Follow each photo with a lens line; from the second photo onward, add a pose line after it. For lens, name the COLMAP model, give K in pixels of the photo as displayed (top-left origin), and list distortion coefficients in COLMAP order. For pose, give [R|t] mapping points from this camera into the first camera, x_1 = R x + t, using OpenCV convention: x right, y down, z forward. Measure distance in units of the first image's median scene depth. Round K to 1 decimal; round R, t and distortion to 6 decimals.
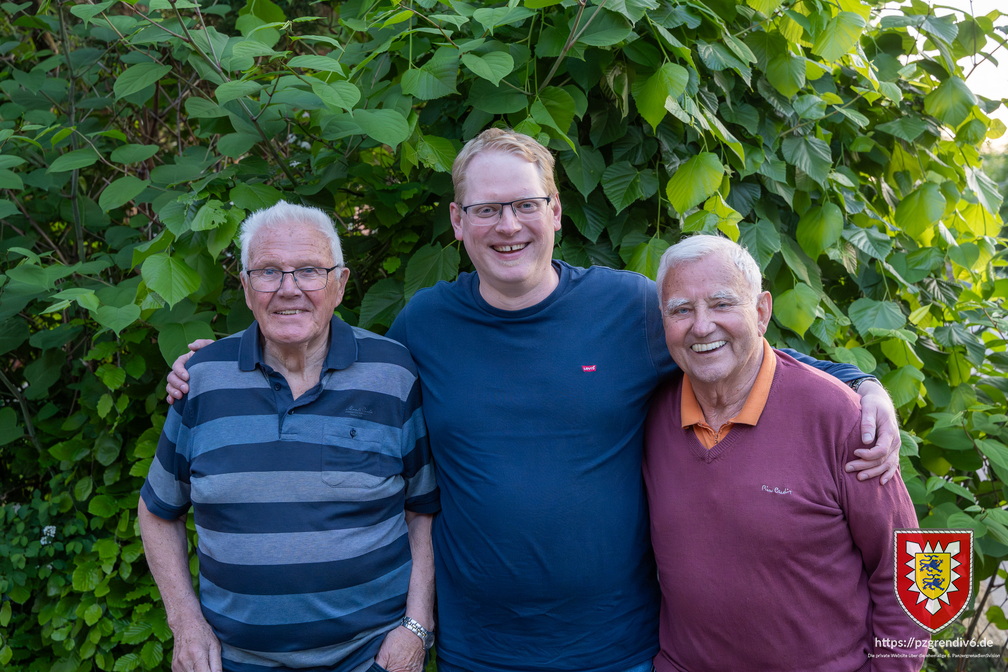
lens RADIAL K [[1420.9, 0, 504.0], [0, 1420.9, 336.0], [0, 0, 1]] dist [-0.006679, -0.042272]
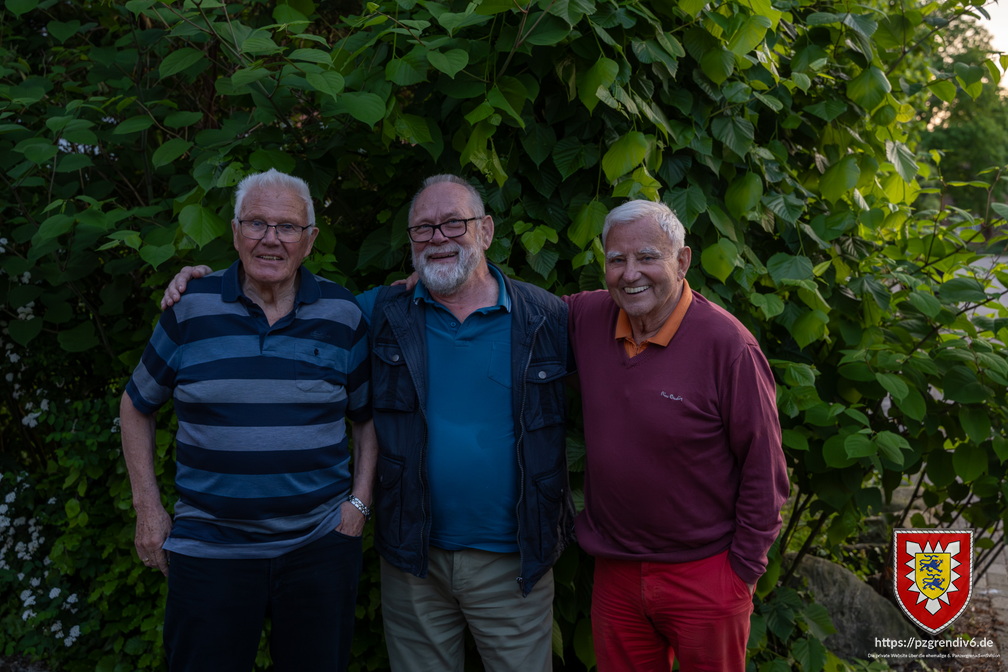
lens RADIAL K [[1298.2, 0, 504.0], [0, 1298.2, 336.0], [0, 0, 1]] dist [0.010641, 0.018201]
pose [[0.997190, 0.031806, -0.067828, 0.107753], [-0.027978, 0.998002, 0.056649, -0.013506], [0.069494, -0.054592, 0.996087, -0.125415]]
